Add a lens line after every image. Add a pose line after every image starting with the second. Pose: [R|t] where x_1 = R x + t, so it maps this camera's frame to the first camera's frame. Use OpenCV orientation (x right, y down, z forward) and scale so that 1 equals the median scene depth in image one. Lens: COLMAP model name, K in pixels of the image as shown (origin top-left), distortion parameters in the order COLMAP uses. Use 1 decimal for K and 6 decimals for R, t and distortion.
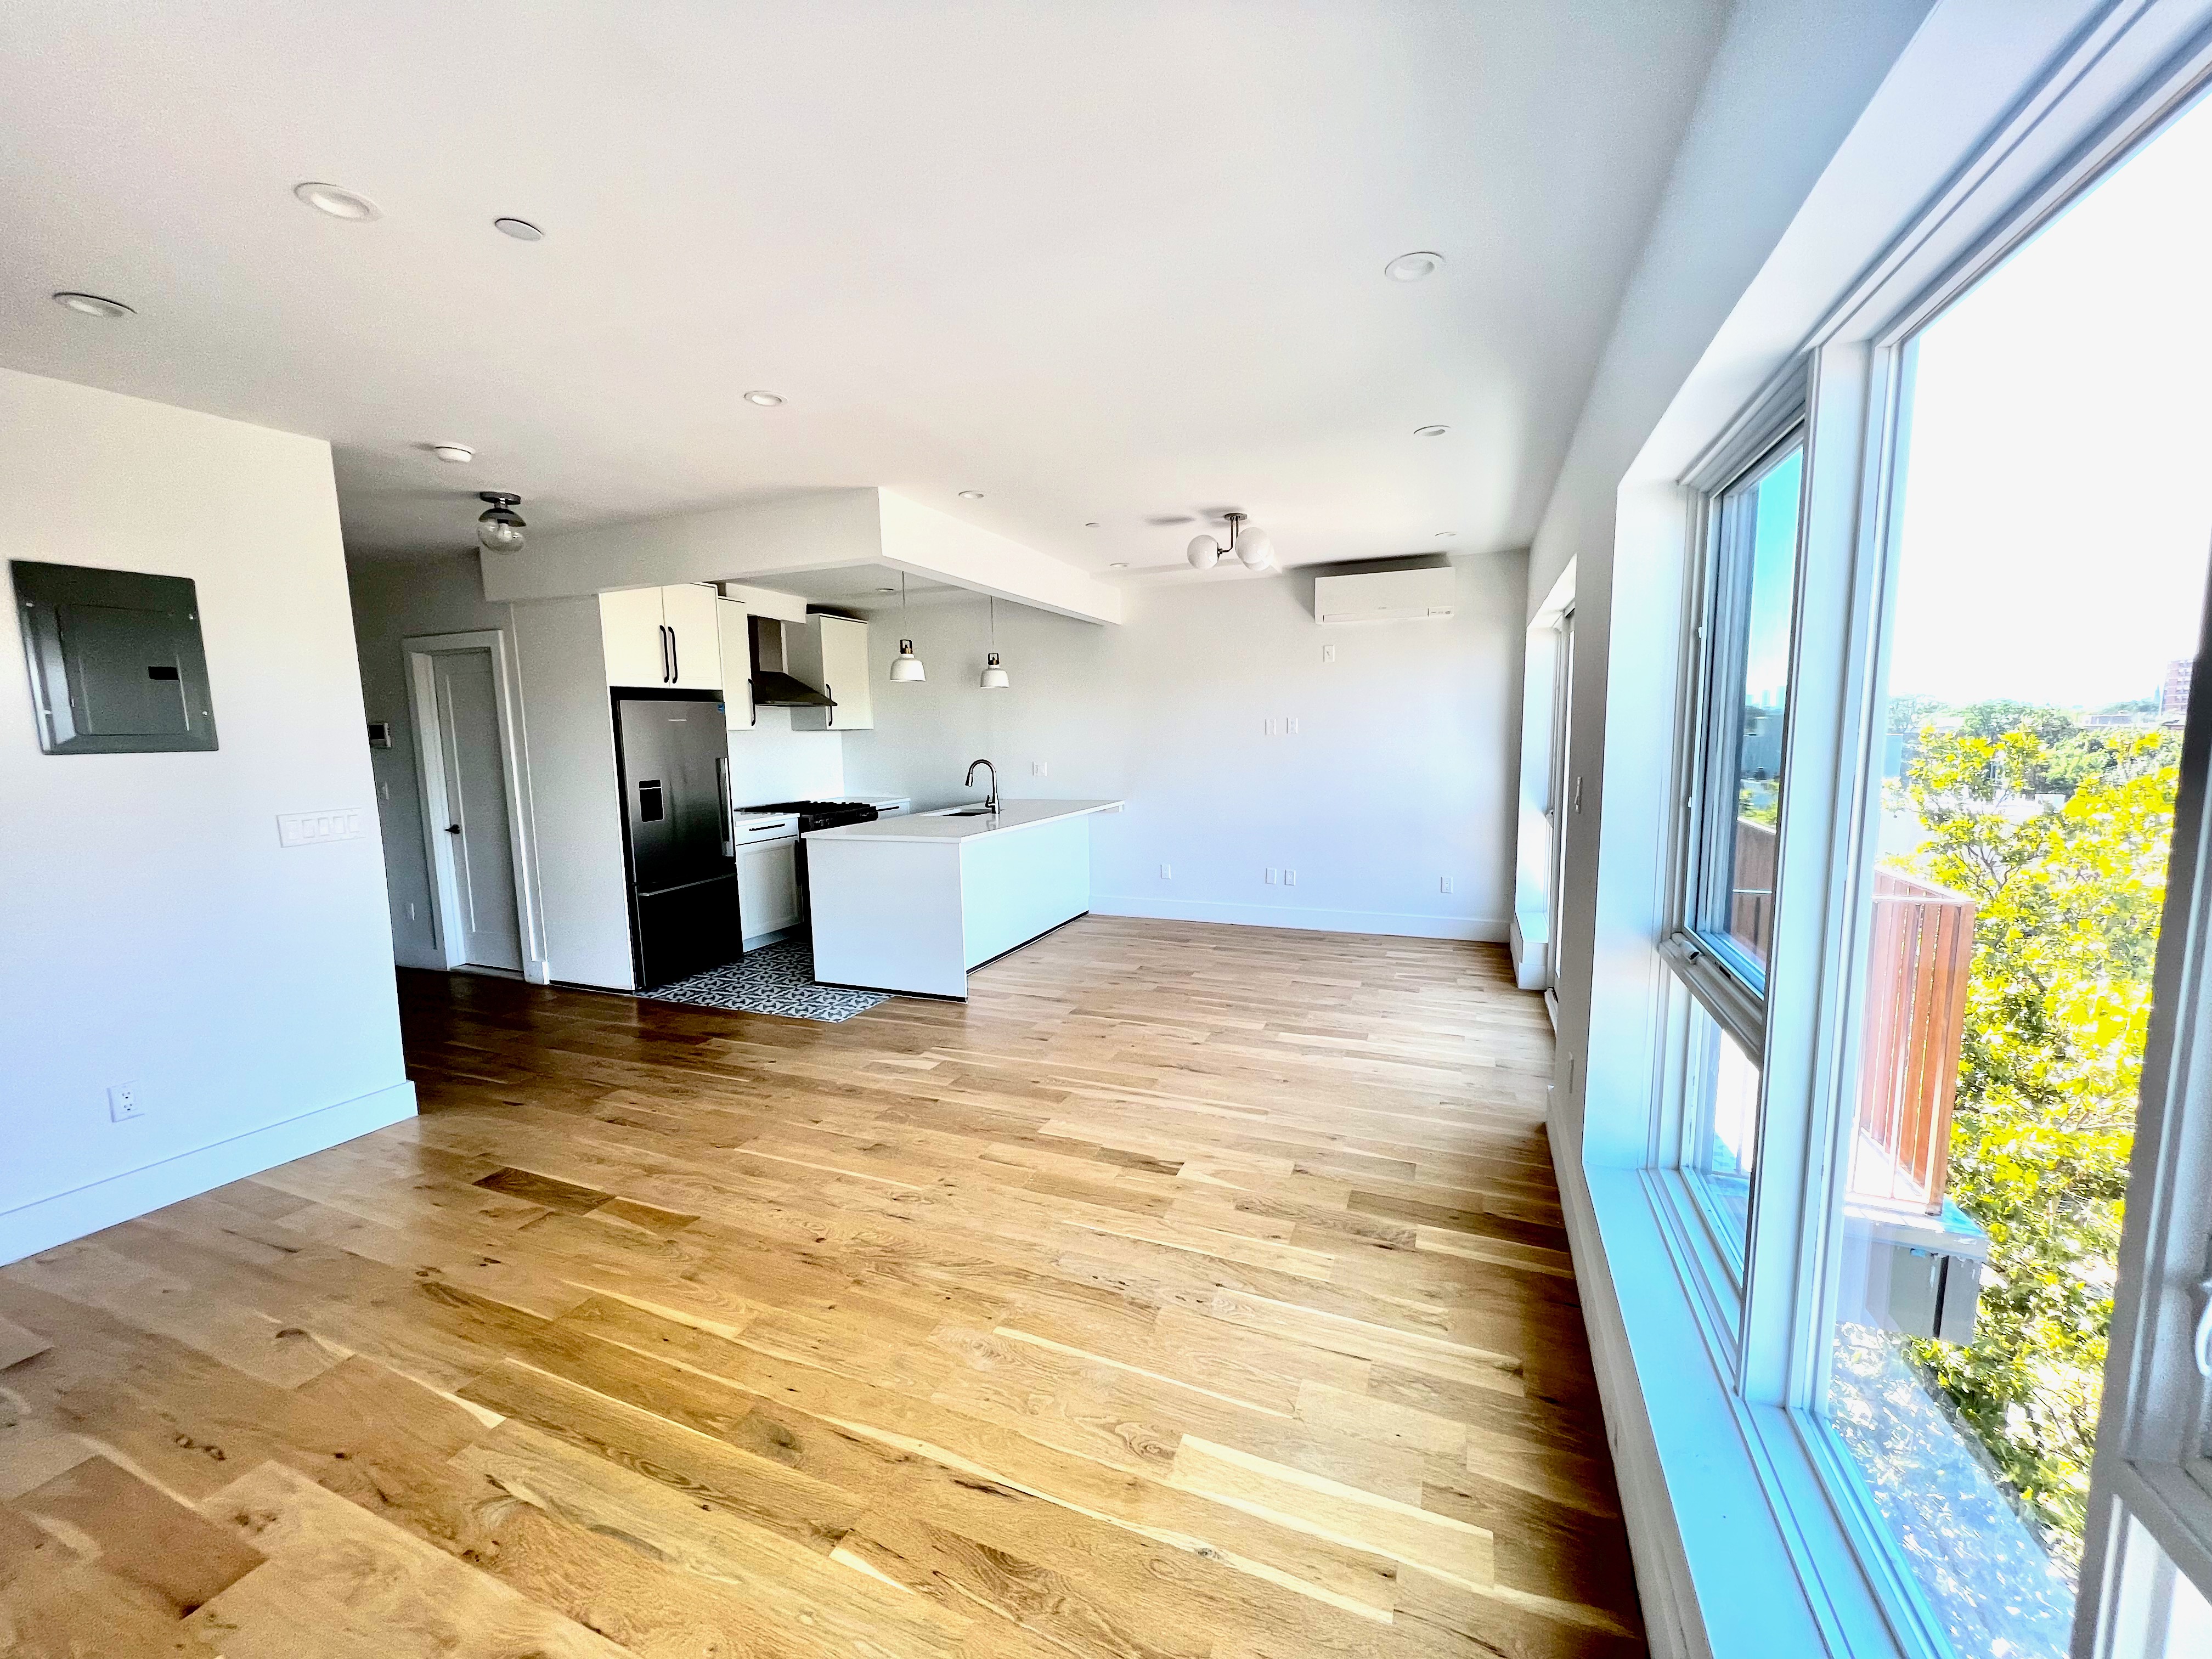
lens RADIAL K [[842.9, 0, 1106.0], [0, 842.9, 829.5], [0, 0, 1]] dist [-0.023578, 0.000007]
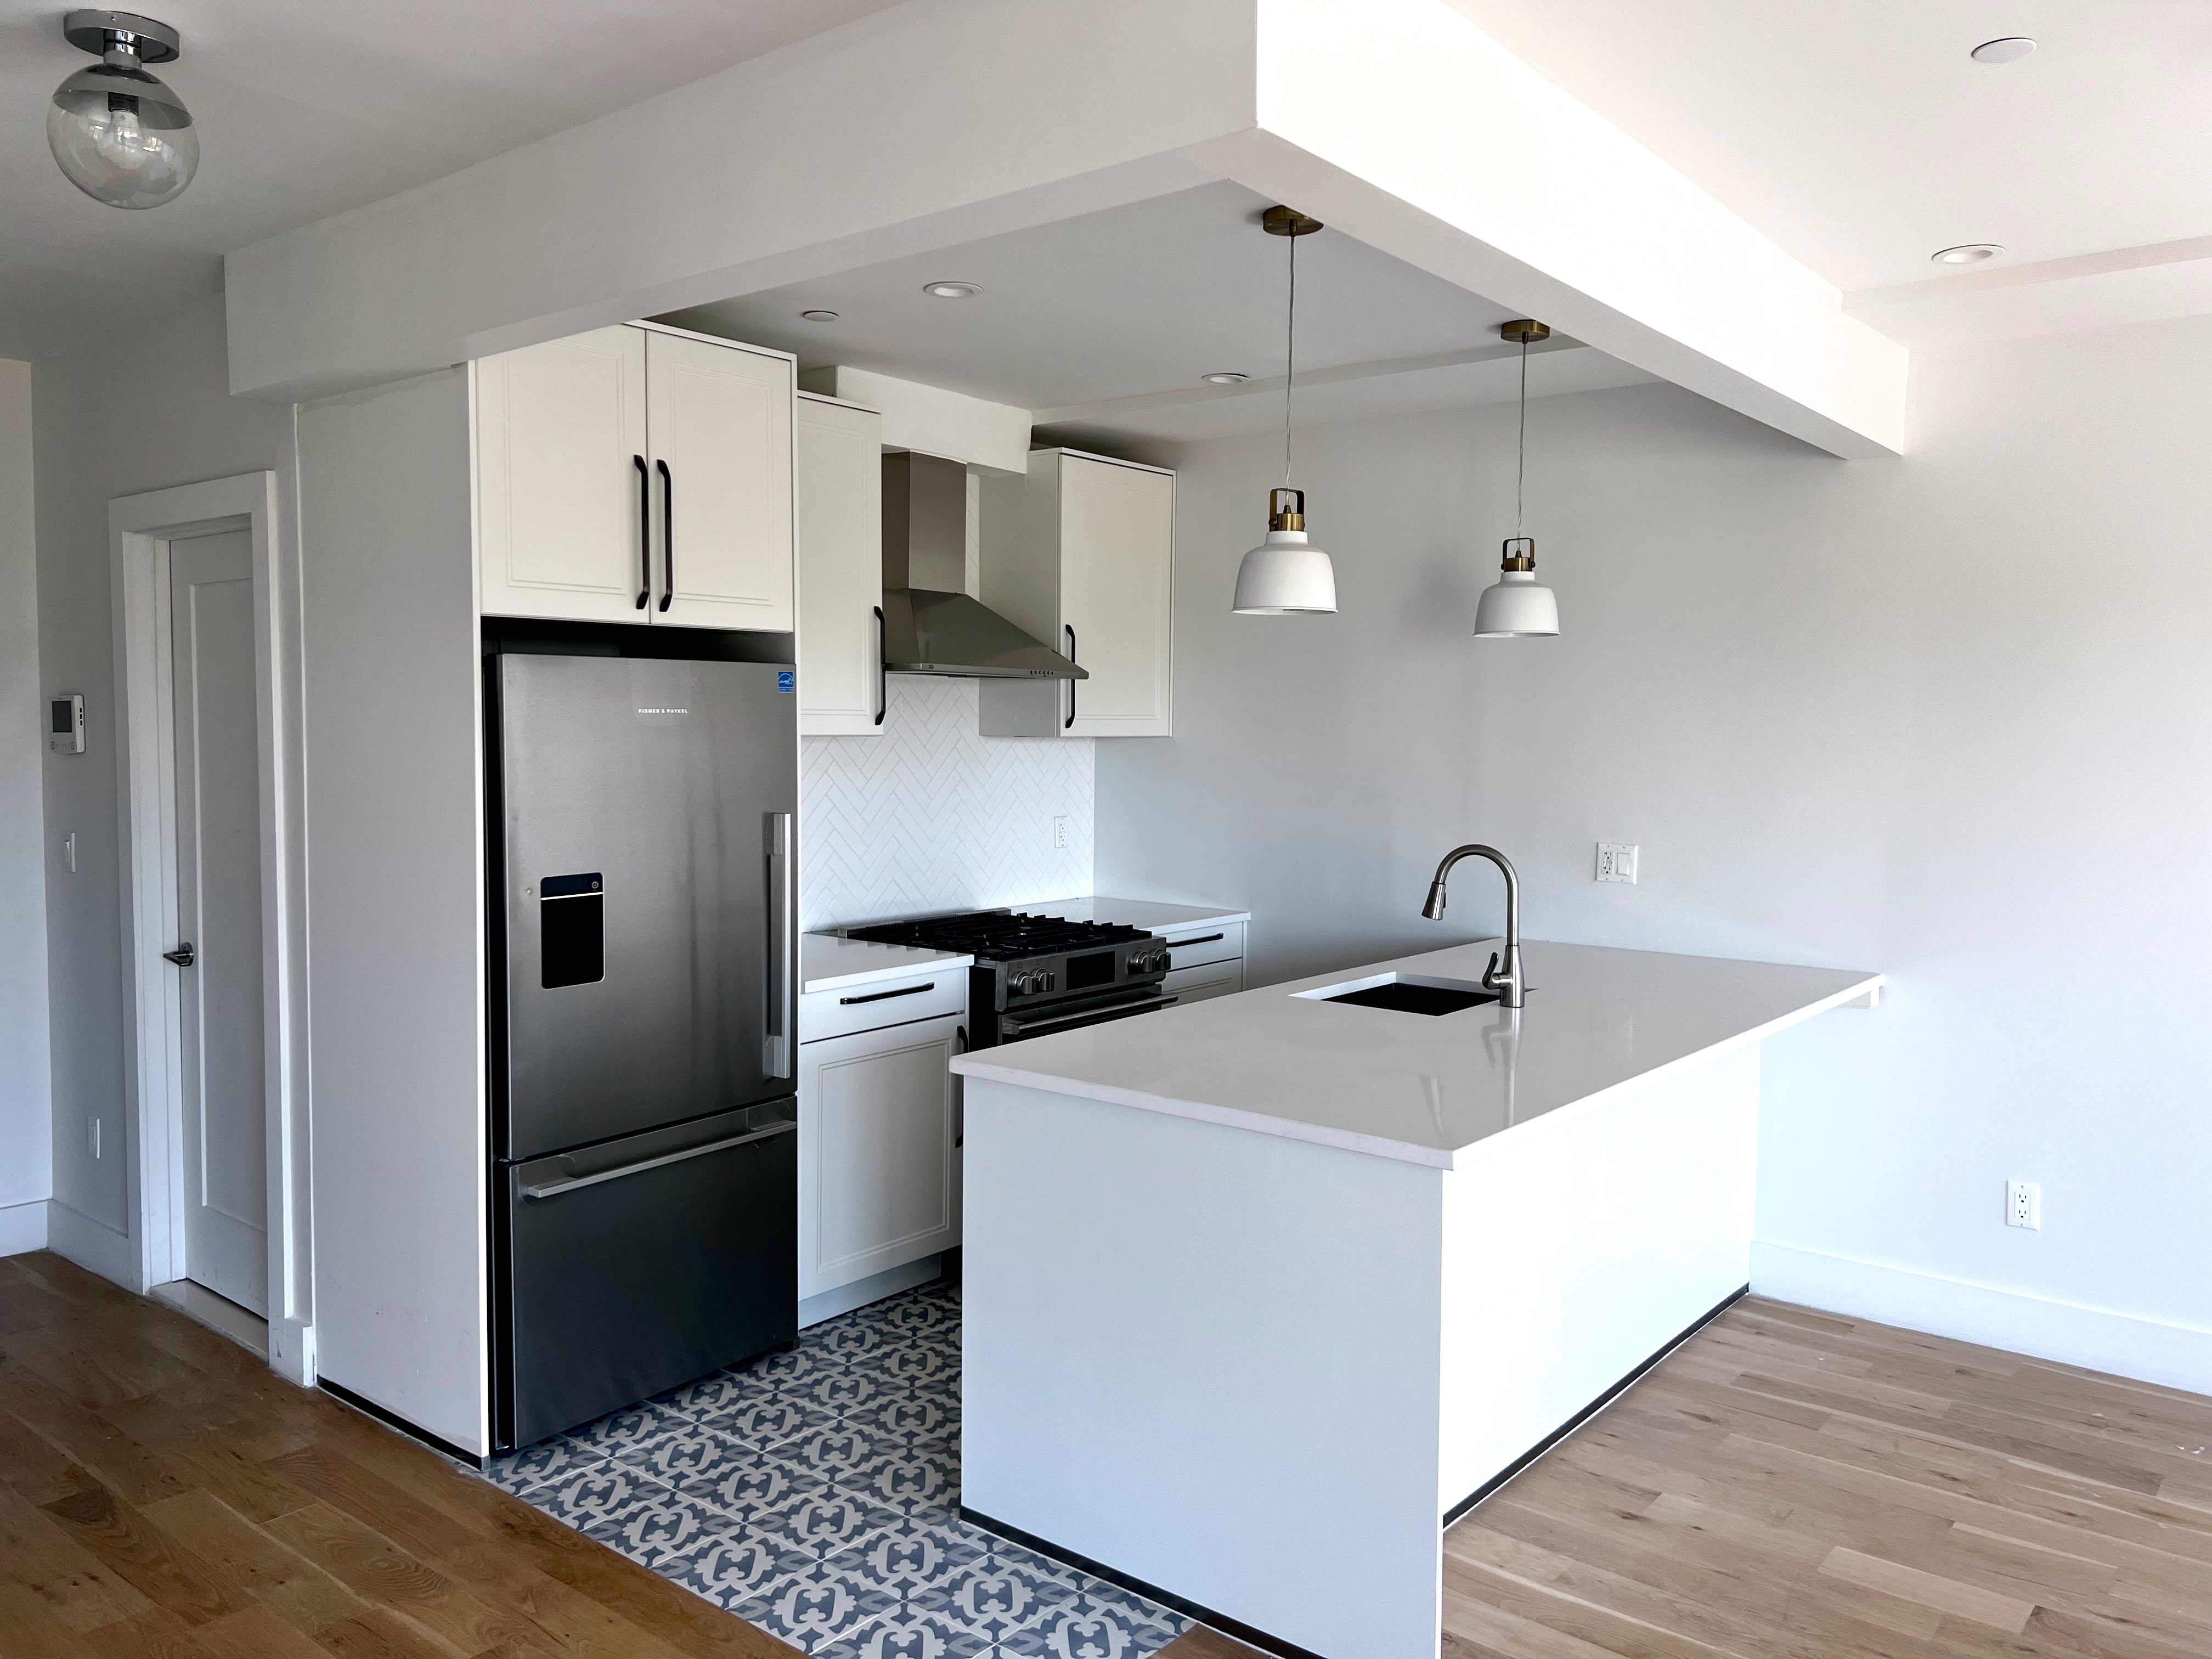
lens RADIAL K [[1663.9, 0, 1106.0], [0, 1663.9, 829.5], [0, 0, 1]] dist [0.003821, -0.001552]
pose [[0.953634, 0.045363, -0.297529, -0.096443], [-0.061638, 0.997059, -0.045541, -0.052445], [0.294588, 0.061769, 0.953626, 0.332163]]
